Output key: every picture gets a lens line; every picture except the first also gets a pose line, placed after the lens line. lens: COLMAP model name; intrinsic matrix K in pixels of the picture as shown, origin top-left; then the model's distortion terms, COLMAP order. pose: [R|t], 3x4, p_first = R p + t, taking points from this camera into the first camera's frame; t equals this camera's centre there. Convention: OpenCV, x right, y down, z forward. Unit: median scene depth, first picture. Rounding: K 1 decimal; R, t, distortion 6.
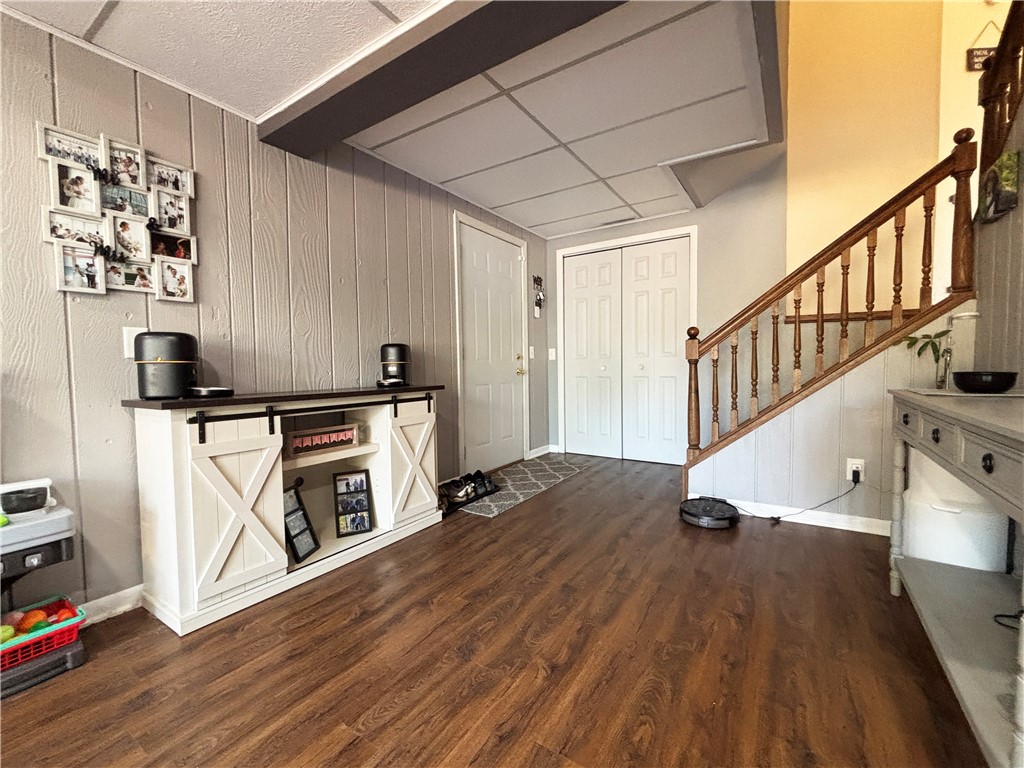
lens RADIAL K [[432.0, 0, 511.3], [0, 432.0, 383.4], [0, 0, 1]] dist [-0.000091, 0.000038]
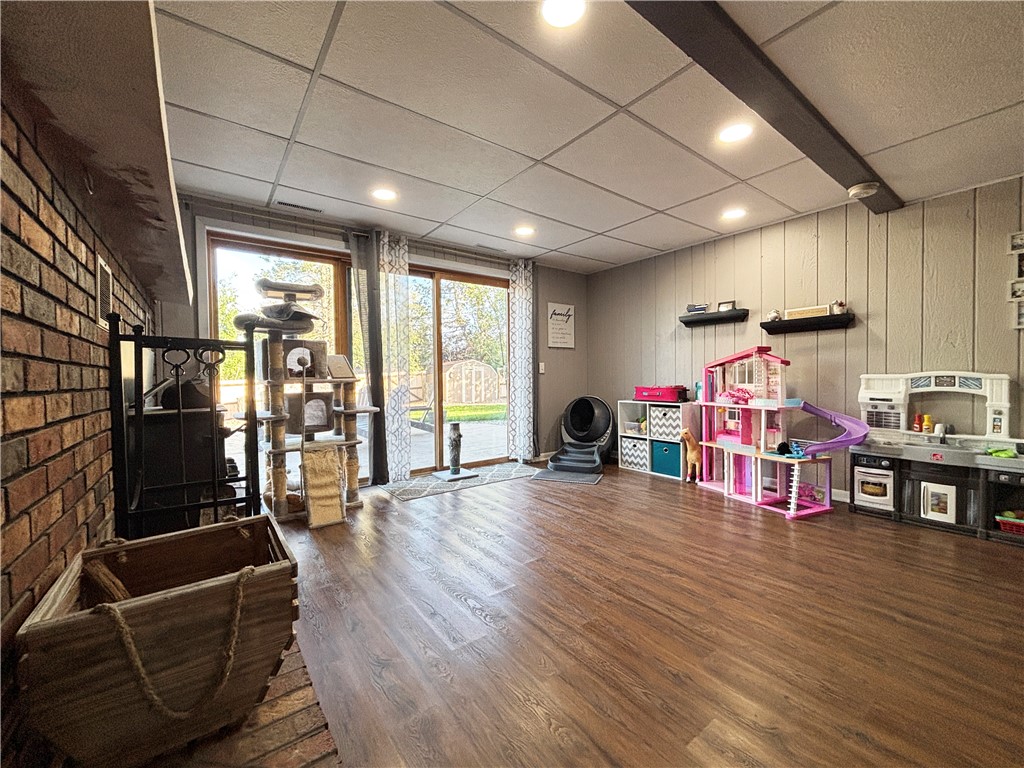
lens RADIAL K [[412.3, 0, 511.4], [0, 412.3, 386.3], [0, 0, 1]] dist [0.000469, 0.000042]
pose [[-0.332385, 0.036292, -0.942445, 1.130642], [-0.023008, 0.998650, 0.046571, -0.023158], [0.942863, 0.037164, -0.331102, -0.306776]]
